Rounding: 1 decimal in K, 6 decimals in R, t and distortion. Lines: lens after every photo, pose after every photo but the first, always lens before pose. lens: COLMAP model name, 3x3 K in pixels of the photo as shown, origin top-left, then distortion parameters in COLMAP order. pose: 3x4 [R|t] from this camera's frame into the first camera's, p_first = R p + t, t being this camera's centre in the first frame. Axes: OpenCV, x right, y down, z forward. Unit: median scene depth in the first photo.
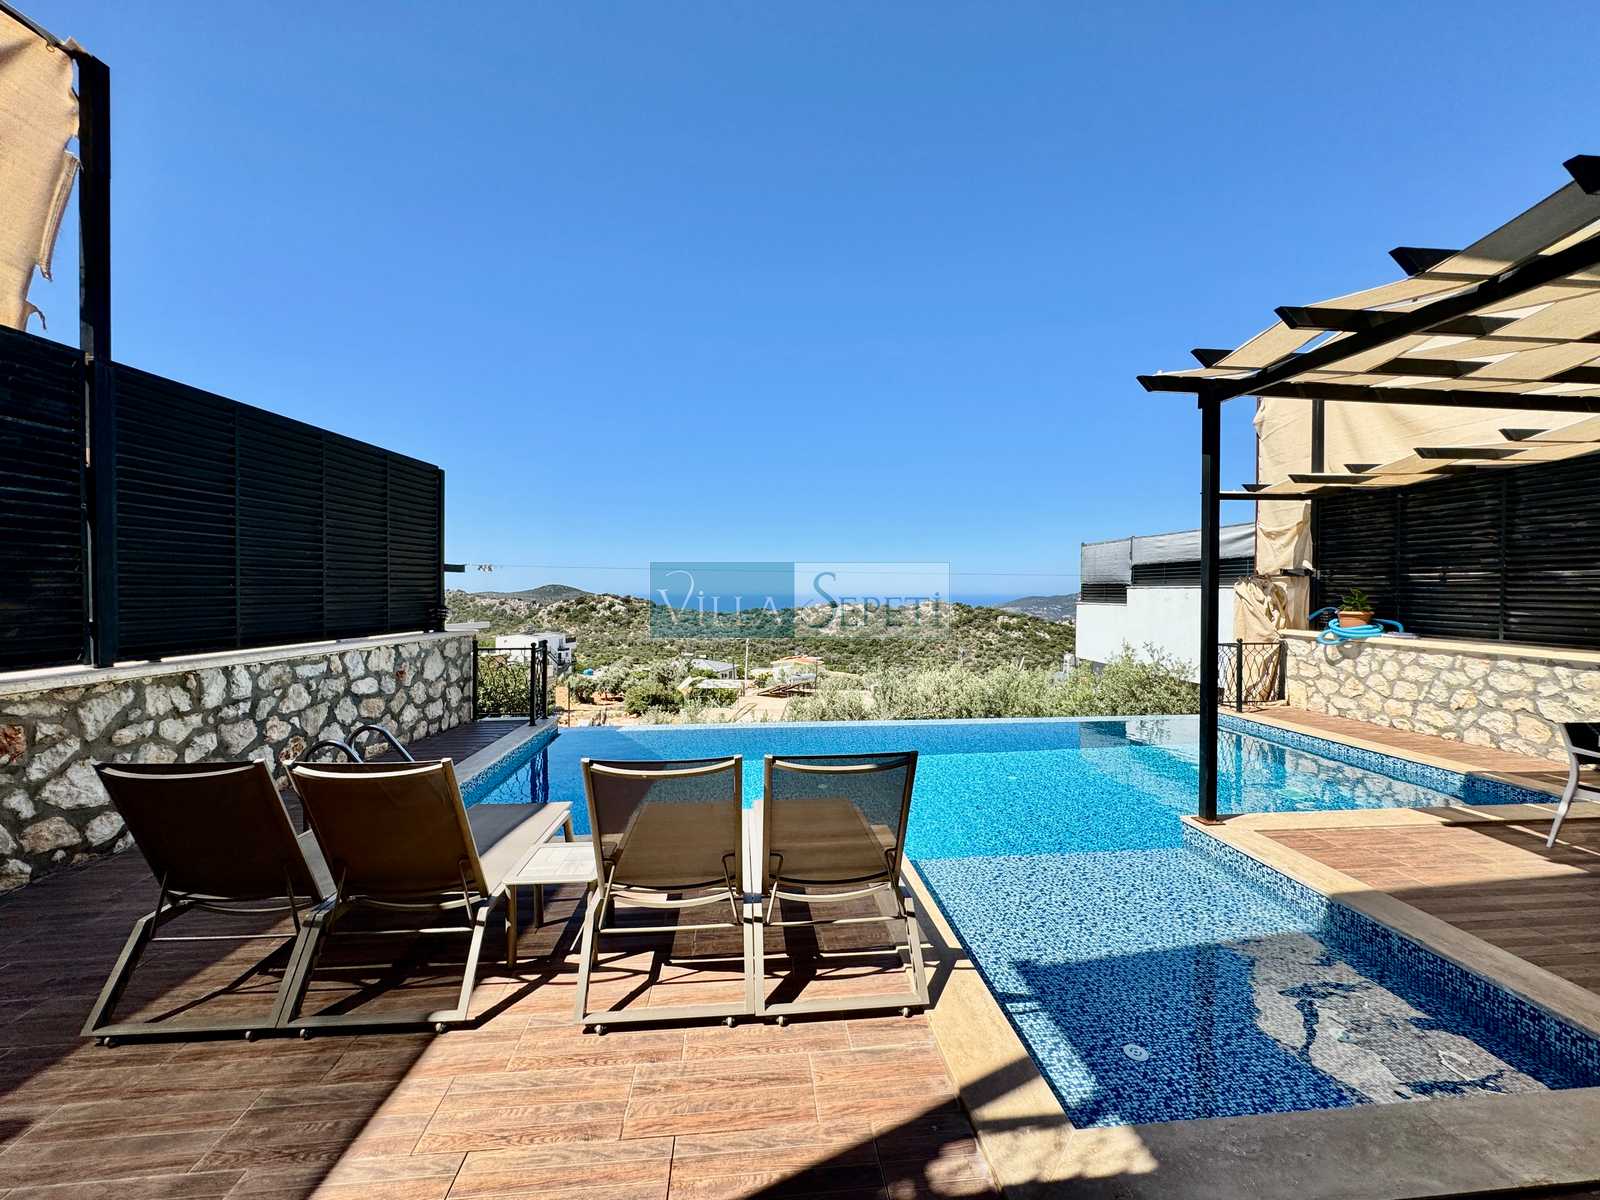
lens RADIAL K [[638.4, 0, 797.4], [0, 638.4, 595.0], [0, 0, 1]] dist [-0.003720, 0.001436]
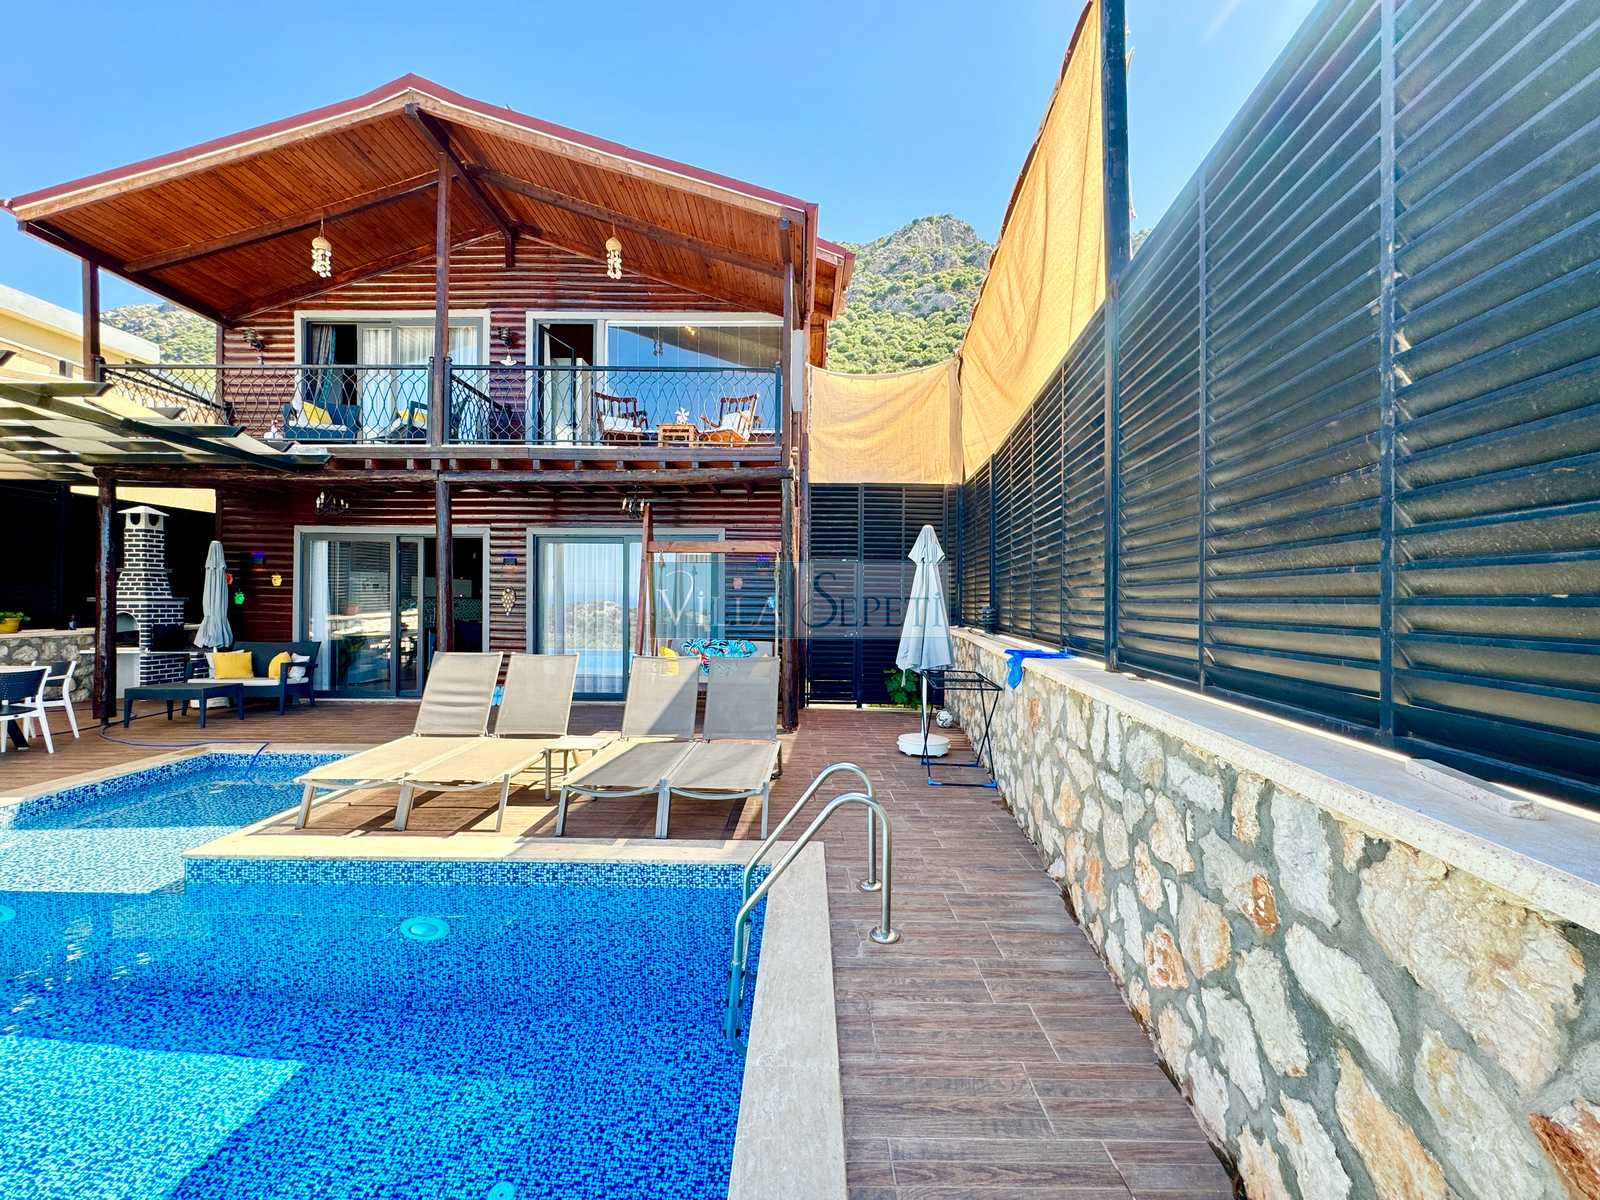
lens RADIAL K [[638.4, 0, 799.0], [0, 638.4, 598.0], [0, 0, 1]] dist [-0.003720, 0.001436]
pose [[-0.995242, -0.008277, 0.097084, -0.457445], [-0.007754, 0.999953, 0.005760, 0.010945], [-0.097127, 0.004980, -0.995260, 1.087899]]
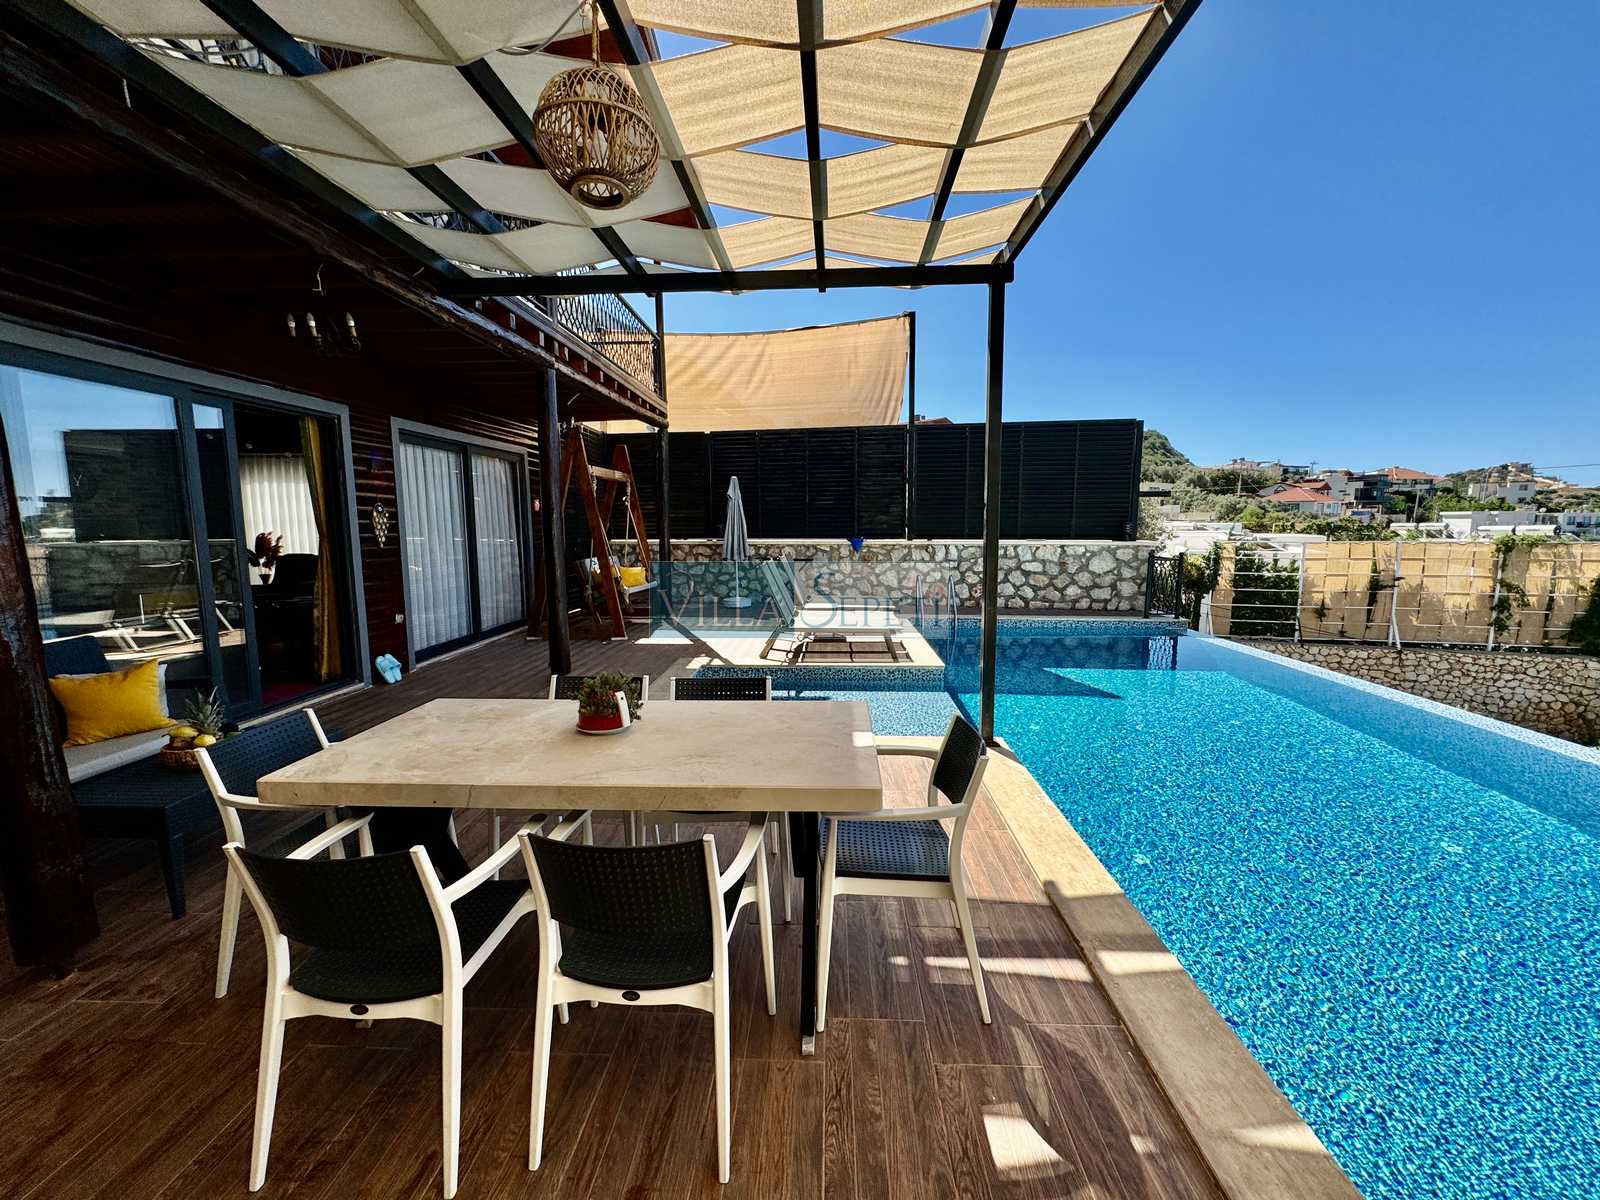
lens RADIAL K [[638.4, 0, 798.8], [0, 638.4, 598.8], [0, 0, 1]] dist [-0.003720, 0.001436]
pose [[-0.140284, 0.118415, -0.983005, 1.008947], [-0.005529, 0.992713, 0.120374, 0.020652], [0.990096, 0.022321, -0.138607, 0.540222]]
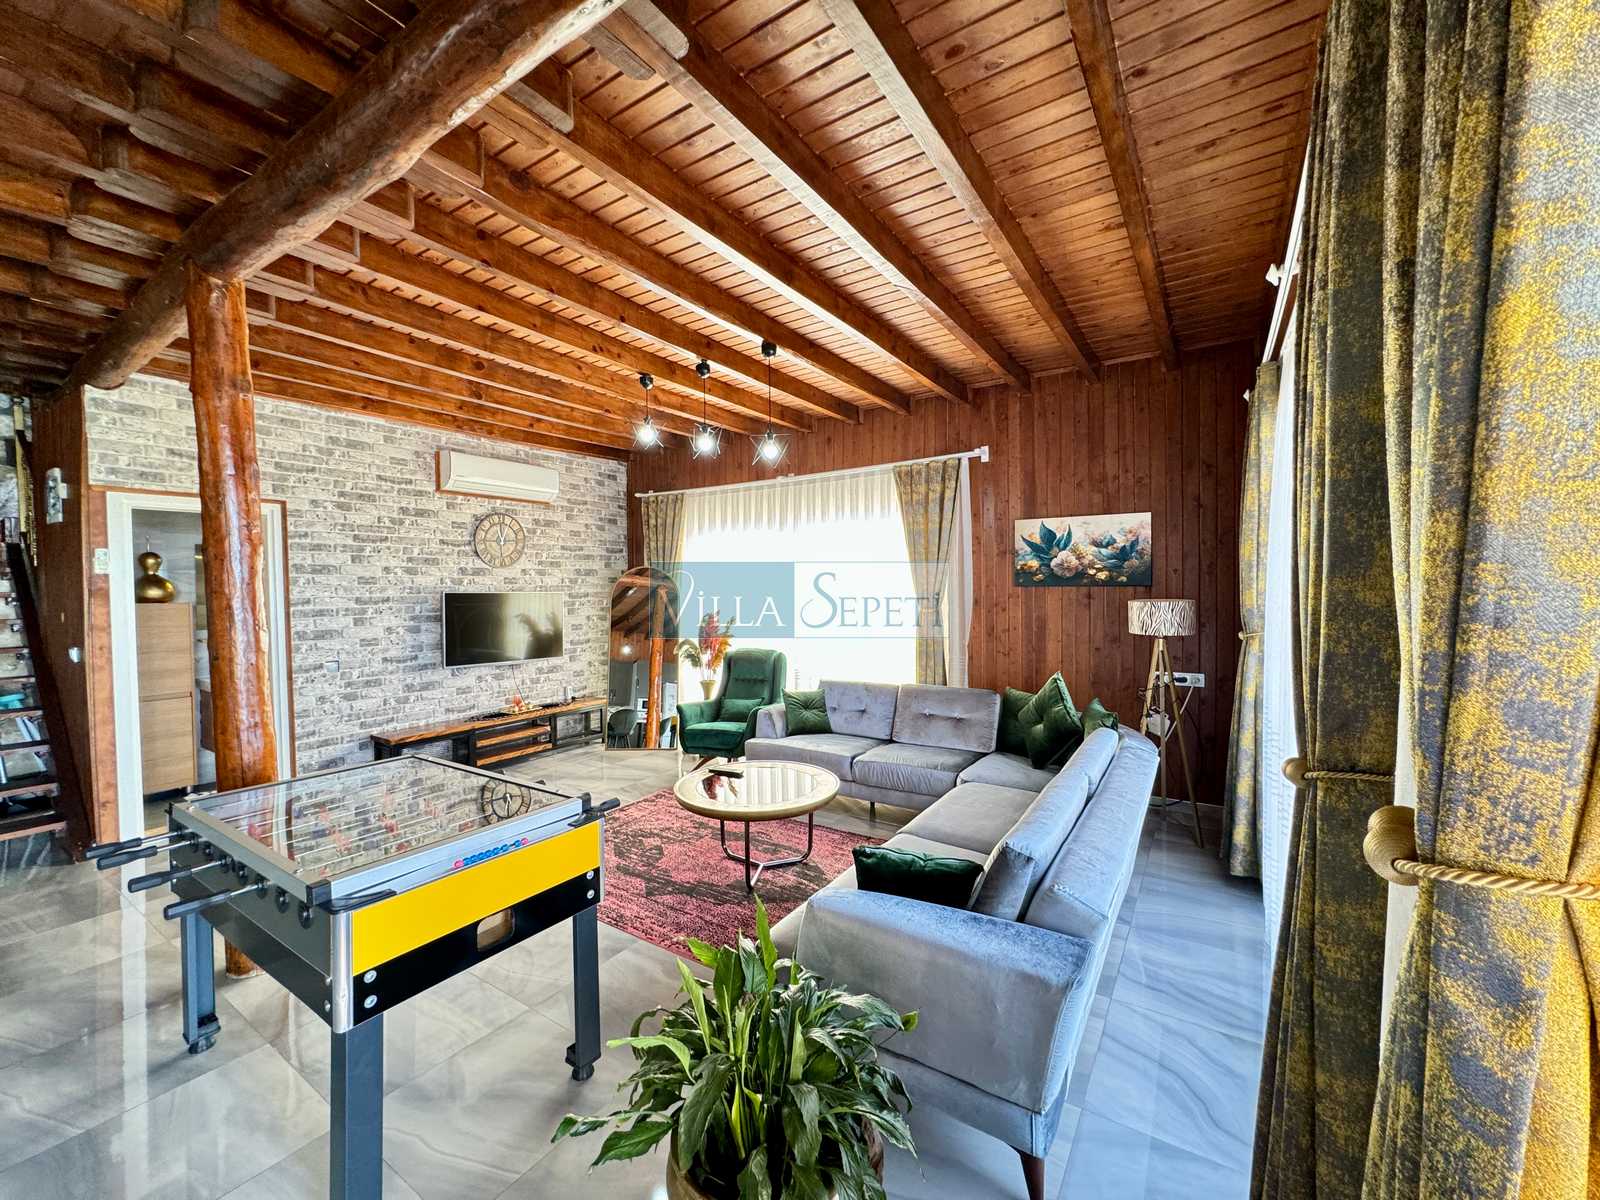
lens RADIAL K [[638.4, 0, 799.7], [0, 638.4, 598.5], [0, 0, 1]] dist [-0.003720, 0.001436]
pose [[-0.625577, 0.019204, -0.779926, 0.382741], [0.006465, 0.999790, 0.019432, 0.017356], [0.780136, 0.007114, -0.625570, -0.180791]]
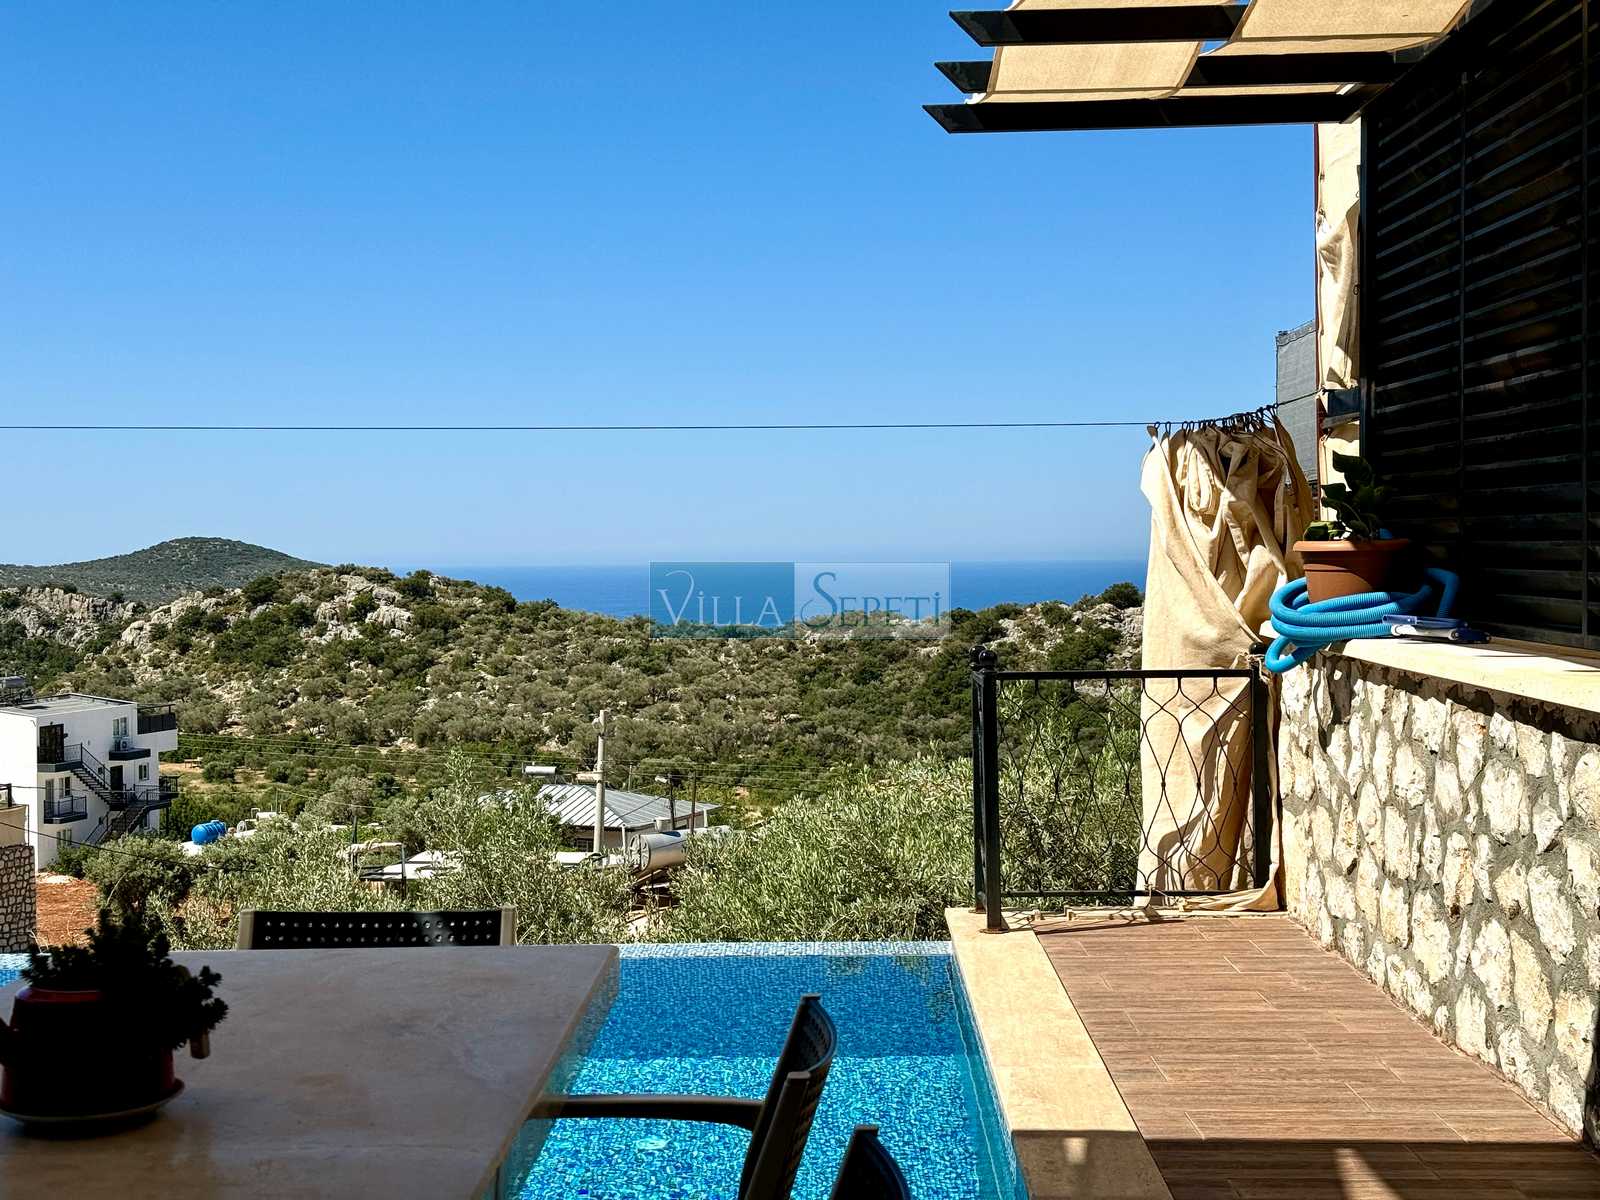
lens RADIAL K [[2215.0, 0, 804.8], [0, 2215.0, 593.7], [0, 0, 1]] dist [0.131743, 0.000000]
pose [[0.994824, -0.008895, -0.101221, 0.866107], [0.010144, 0.999879, 0.011825, 0.039691], [0.101103, -0.012790, 0.994794, 0.088753]]
